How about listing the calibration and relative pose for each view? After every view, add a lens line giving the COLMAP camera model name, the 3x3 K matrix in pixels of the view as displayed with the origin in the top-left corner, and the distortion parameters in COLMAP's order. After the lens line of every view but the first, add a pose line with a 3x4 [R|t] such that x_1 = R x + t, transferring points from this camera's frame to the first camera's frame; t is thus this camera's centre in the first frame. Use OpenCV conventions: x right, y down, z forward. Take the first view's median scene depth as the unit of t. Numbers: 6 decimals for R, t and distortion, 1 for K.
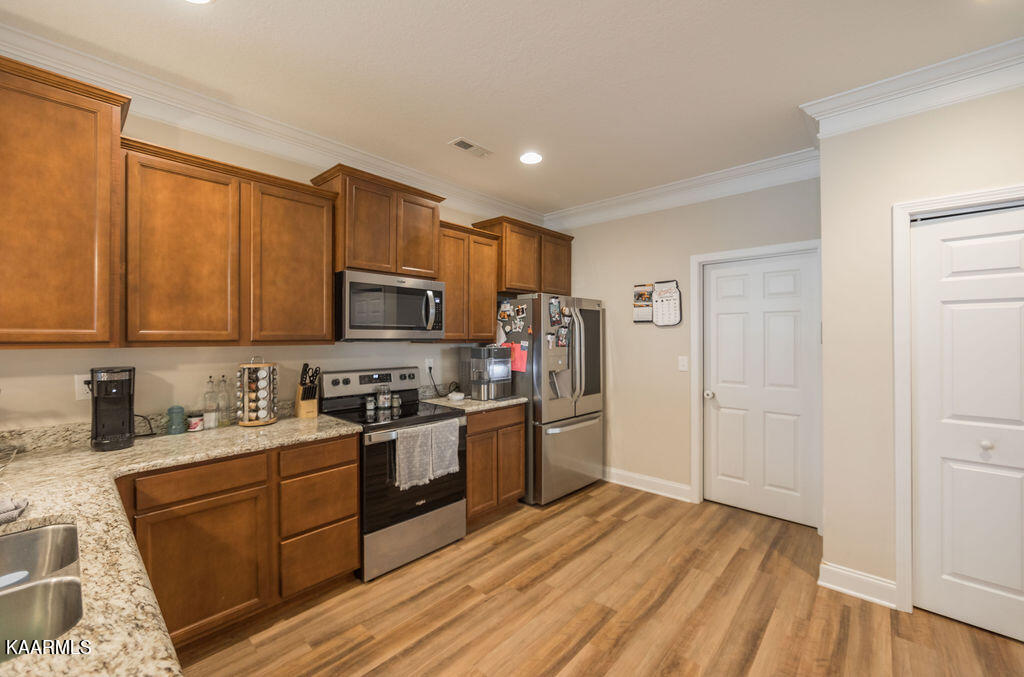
lens RADIAL K [[467.0, 0, 512.6], [0, 467.0, 330.0], [0, 0, 1]] dist [-0.008381, 0.000299]
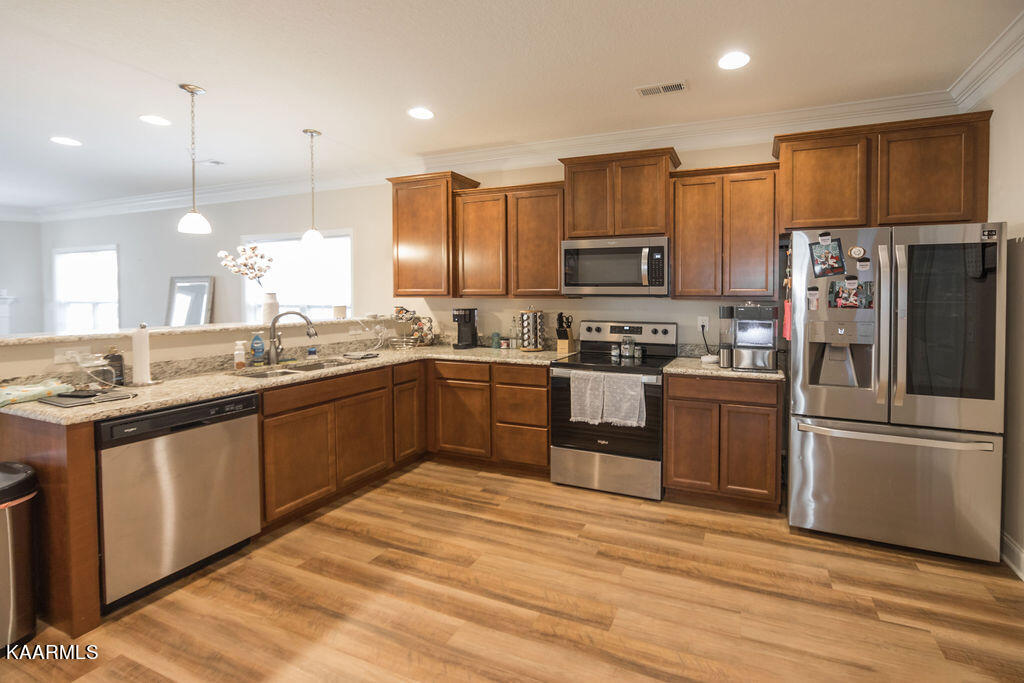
lens RADIAL K [[416.2, 0, 512.6], [0, 416.2, 302.0], [0, 0, 1]] dist [-0.010168, 0.003731]
pose [[0.301351, 0.017304, -0.953356, 0.696680], [0.009608, 0.999729, 0.021183, 0.014849], [0.953465, -0.015544, 0.301103, 0.520194]]
